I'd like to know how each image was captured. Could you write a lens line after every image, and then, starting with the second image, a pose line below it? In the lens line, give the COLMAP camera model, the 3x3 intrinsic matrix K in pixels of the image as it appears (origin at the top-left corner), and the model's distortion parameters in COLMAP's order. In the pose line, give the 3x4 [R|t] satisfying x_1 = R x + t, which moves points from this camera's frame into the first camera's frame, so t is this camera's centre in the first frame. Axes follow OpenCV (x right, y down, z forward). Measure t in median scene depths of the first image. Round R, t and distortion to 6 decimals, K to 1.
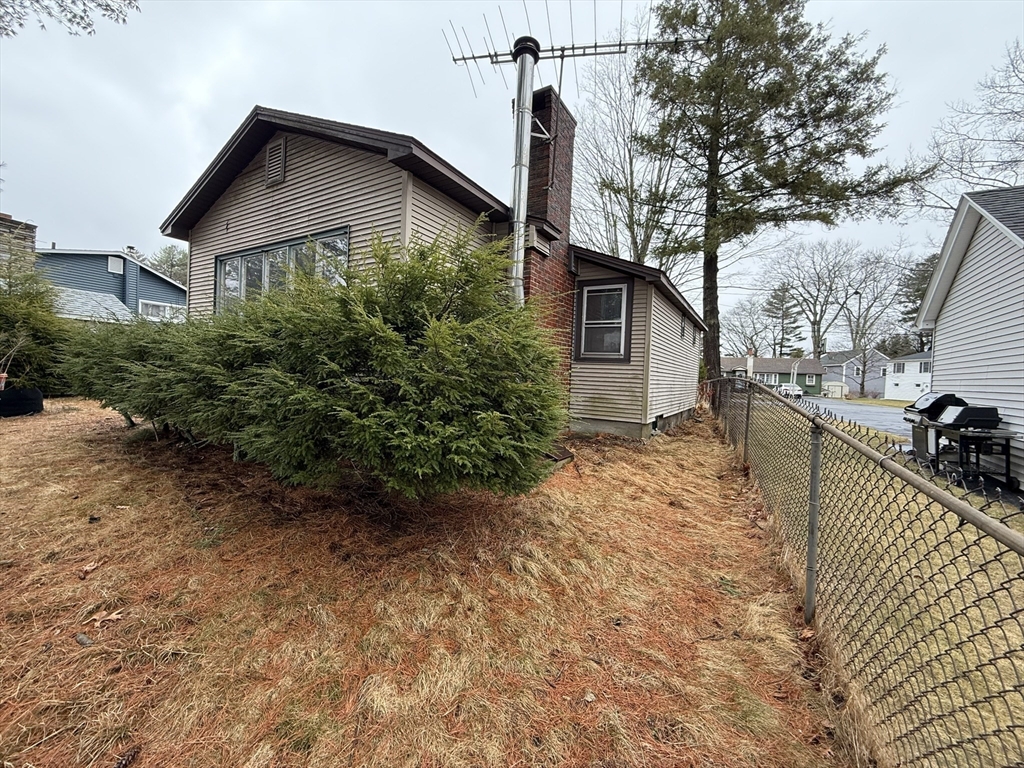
lens RADIAL K [[406.8, 0, 509.3], [0, 406.8, 383.7], [0, 0, 1]] dist [0.001161, -0.000114]
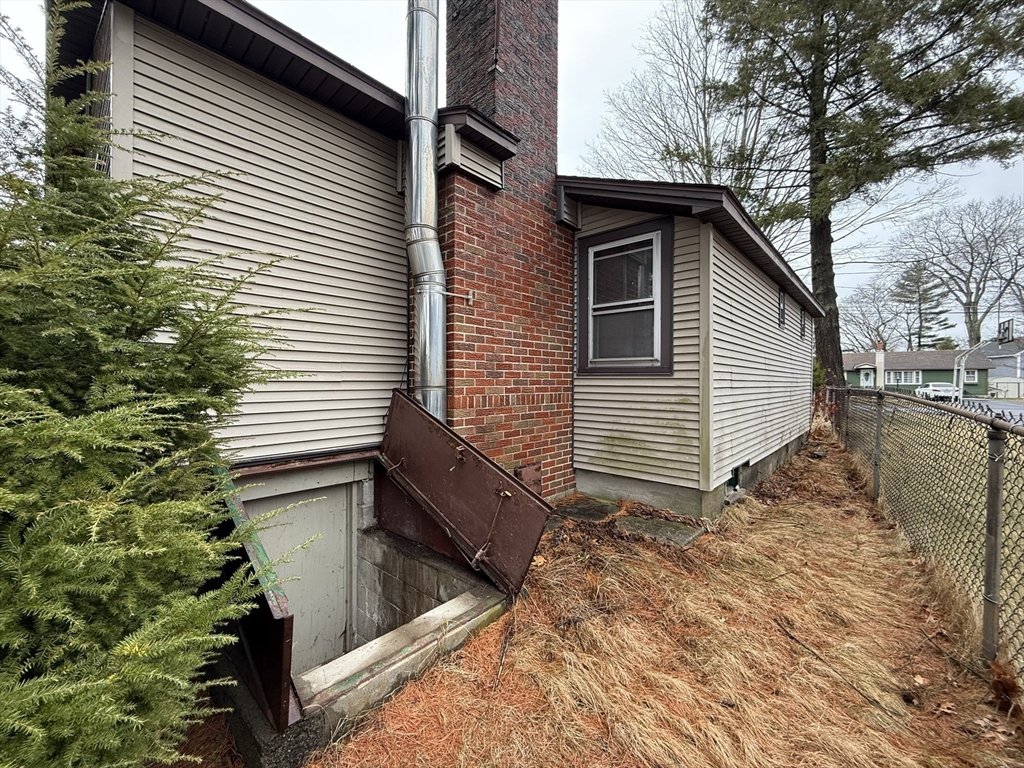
lens RADIAL K [[406.8, 0, 510.4], [0, 406.8, 380.4], [0, 0, 1]] dist [0.001161, -0.000114]
pose [[0.980046, -0.036992, -0.195298, 0.045349], [0.031245, 0.998986, -0.032423, -0.008336], [0.196300, 0.025674, 0.980208, 0.104559]]
